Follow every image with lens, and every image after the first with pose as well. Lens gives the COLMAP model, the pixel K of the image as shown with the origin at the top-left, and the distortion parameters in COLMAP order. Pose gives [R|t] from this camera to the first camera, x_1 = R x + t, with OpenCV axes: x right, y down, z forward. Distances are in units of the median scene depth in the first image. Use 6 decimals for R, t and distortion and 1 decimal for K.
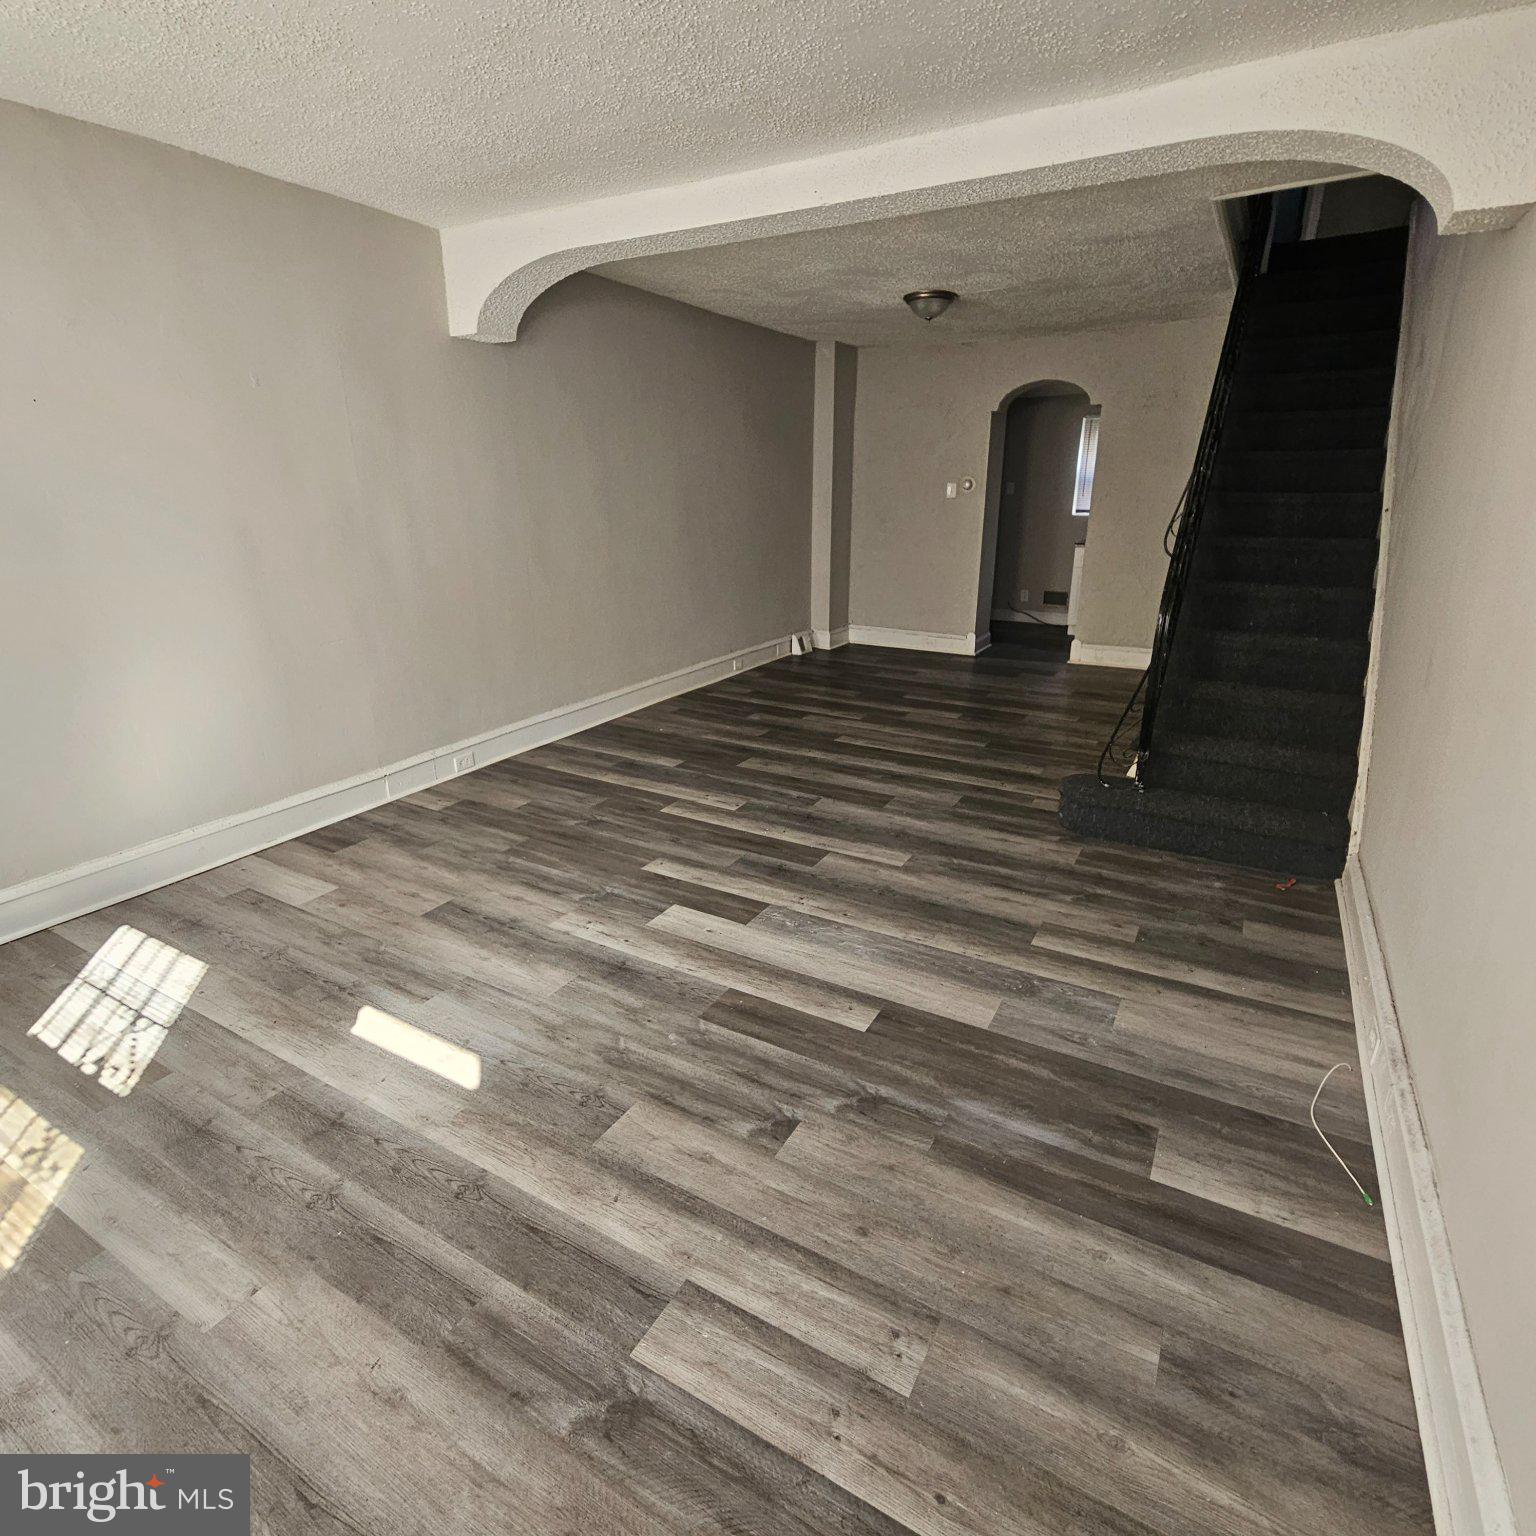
lens RADIAL K [[840.1, 0, 768.0], [0, 840.1, 768.0], [0, 0, 1]] dist [-0.004401, -0.002430]
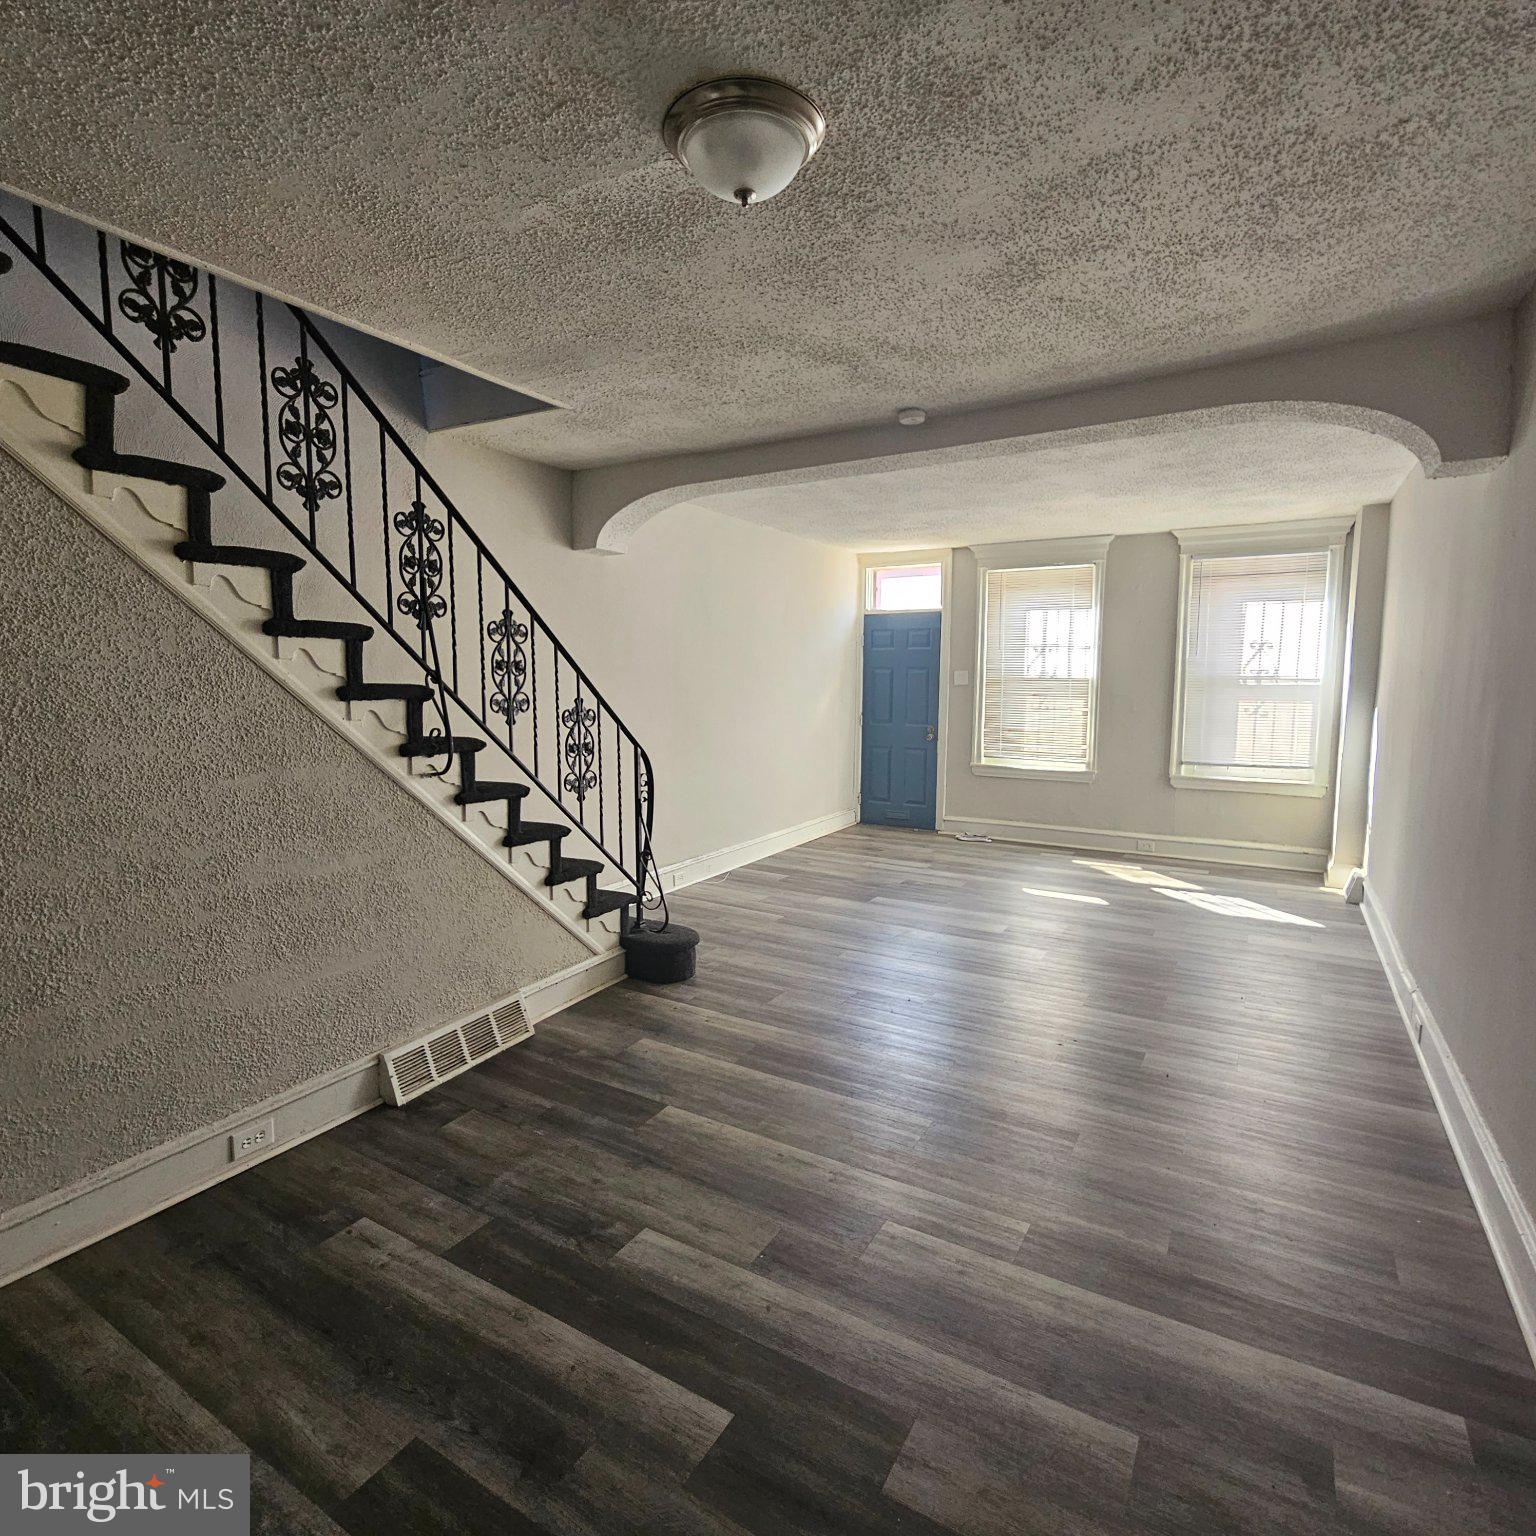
lens RADIAL K [[840.1, 0, 768.0], [0, 840.1, 768.0], [0, 0, 1]] dist [-0.004401, -0.002430]
pose [[-0.999726, 0.001805, 0.023356, 0.248267], [0.011721, 0.901802, 0.431990, -0.694294], [-0.020283, 0.432145, -0.901576, 2.022899]]
